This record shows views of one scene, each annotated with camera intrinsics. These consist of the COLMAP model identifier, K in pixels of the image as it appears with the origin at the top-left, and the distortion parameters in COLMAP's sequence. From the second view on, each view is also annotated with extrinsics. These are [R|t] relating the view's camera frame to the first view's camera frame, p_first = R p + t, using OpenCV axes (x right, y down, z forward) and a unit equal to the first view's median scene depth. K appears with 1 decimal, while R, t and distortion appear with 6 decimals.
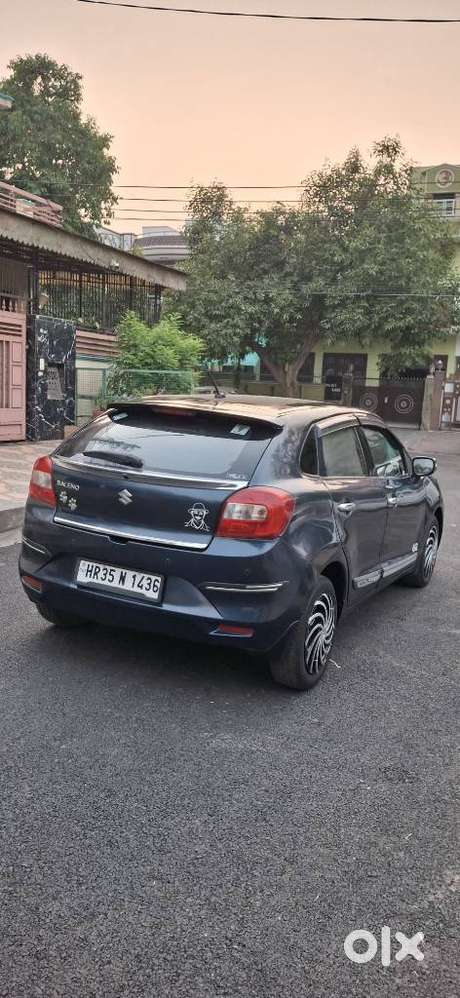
lens RADIAL K [[748.1, 0, 215.7], [0, 748.1, 497.7], [0, 0, 1]] dist [0.109389, -0.233382]
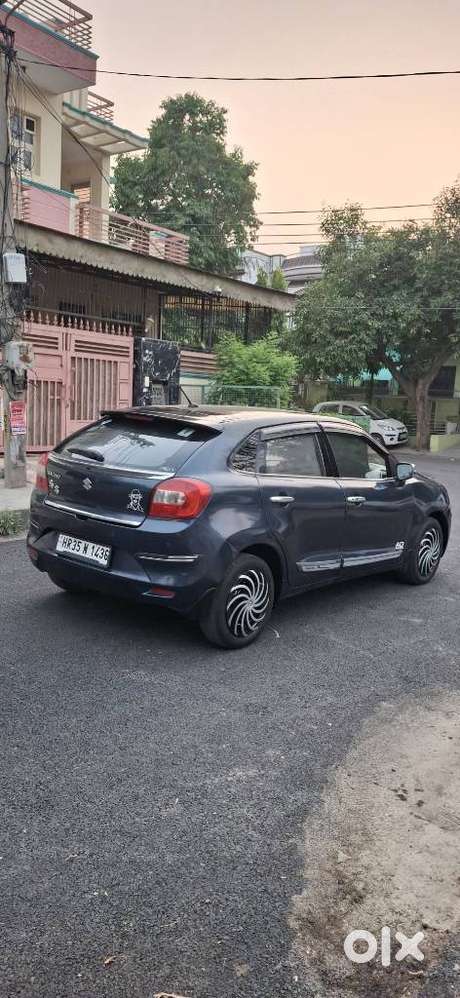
lens RADIAL K [[743.8, 0, 219.1], [0, 743.8, 499.0], [0, 0, 1]] dist [0.164928, -0.416770]
pose [[0.976524, 0.027222, -0.213682, 0.117197], [-0.031229, 0.999394, -0.015400, 0.011710], [0.213133, 0.021712, 0.976782, -0.060216]]
